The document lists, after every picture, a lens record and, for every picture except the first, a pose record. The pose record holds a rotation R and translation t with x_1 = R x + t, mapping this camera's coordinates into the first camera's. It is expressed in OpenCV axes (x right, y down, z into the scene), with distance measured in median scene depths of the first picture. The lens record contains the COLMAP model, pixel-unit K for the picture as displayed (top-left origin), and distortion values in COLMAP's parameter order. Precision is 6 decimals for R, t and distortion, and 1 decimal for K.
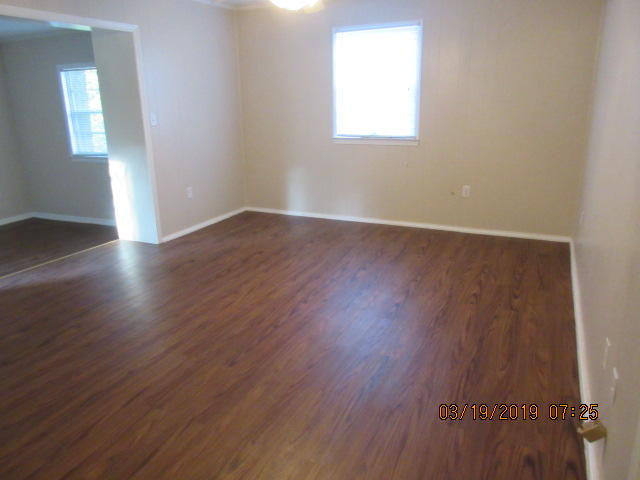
lens RADIAL K [[479.8, 0, 316.9], [0, 479.8, 244.1], [0, 0, 1]] dist [-0.009529, 0.008245]
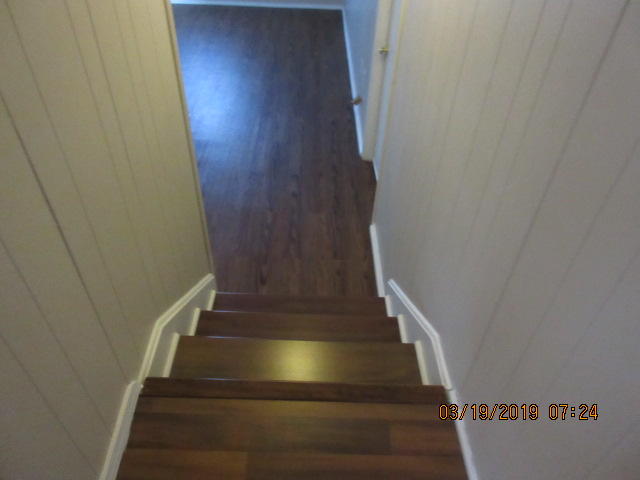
lens RADIAL K [[479.8, 0, 323.7], [0, 479.8, 242.1], [0, 0, 1]] dist [-0.009529, 0.008245]
pose [[0.896315, -0.253484, 0.363820, -0.315778], [0.077387, 0.897323, 0.434538, -0.009476], [-0.436612, -0.361328, 0.823901, -0.588341]]
